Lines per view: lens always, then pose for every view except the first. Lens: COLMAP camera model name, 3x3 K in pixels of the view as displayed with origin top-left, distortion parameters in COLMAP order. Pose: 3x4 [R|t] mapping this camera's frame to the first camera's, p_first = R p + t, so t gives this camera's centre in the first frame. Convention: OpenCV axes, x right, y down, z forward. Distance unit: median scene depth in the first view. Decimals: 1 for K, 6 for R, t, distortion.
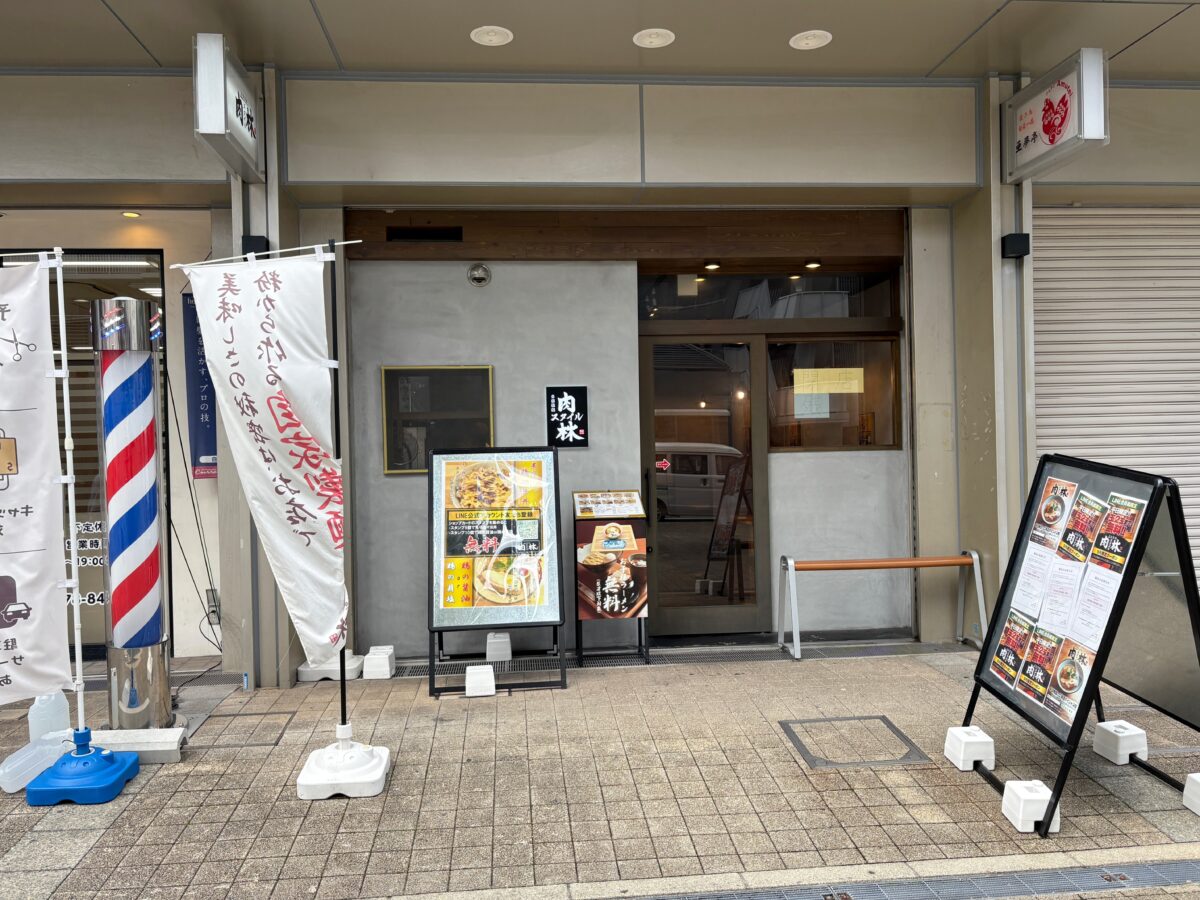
lens RADIAL K [[914.4, 0, 600.2], [0, 914.4, 451.8], [0, 0, 1]] dist [0.001160, 0.001623]
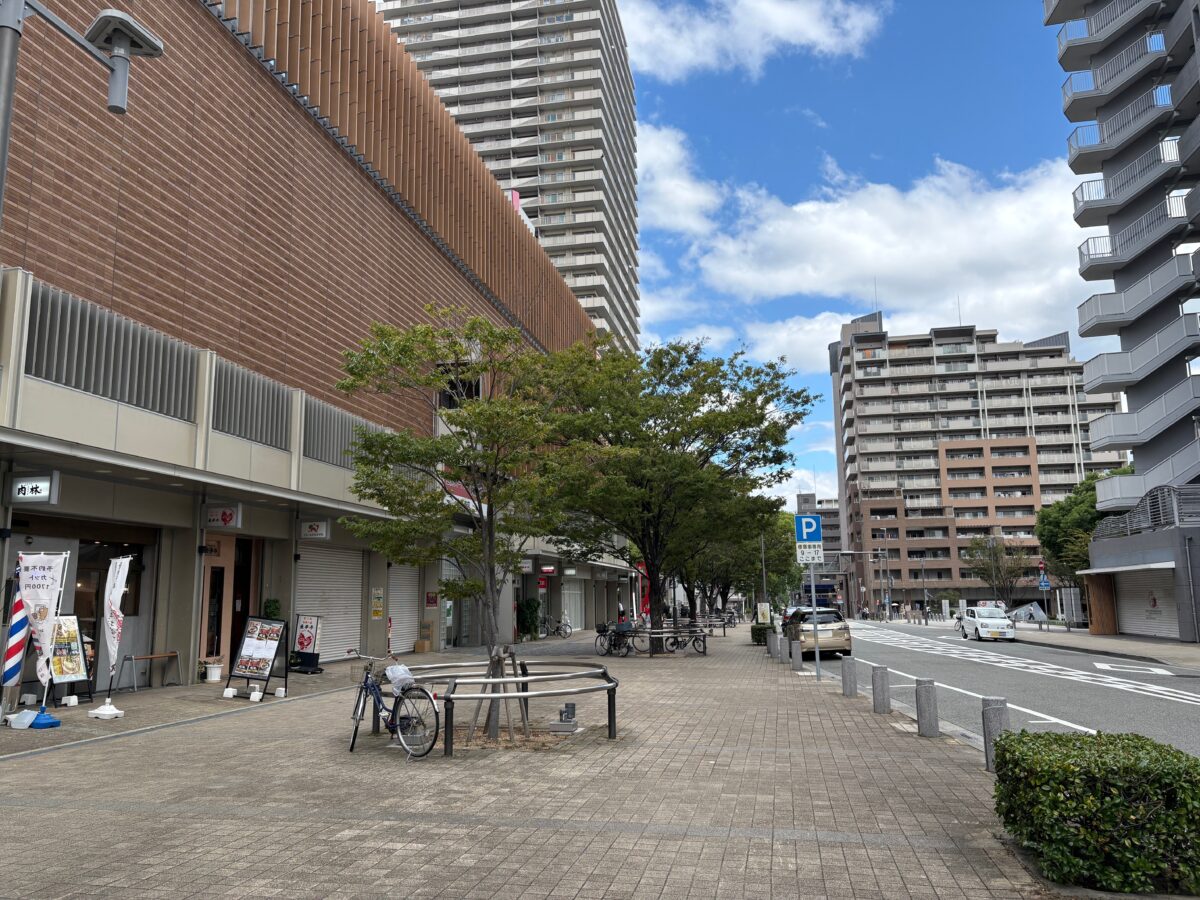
lens RADIAL K [[914.4, 0, 600.4], [0, 914.4, 450.8], [0, 0, 1]] dist [0.001160, 0.001623]
pose [[0.279427, 0.174875, 0.944108, -2.456076], [0.014364, 0.982403, -0.186219, 0.049626], [-0.960060, 0.065596, 0.271998, -1.330489]]
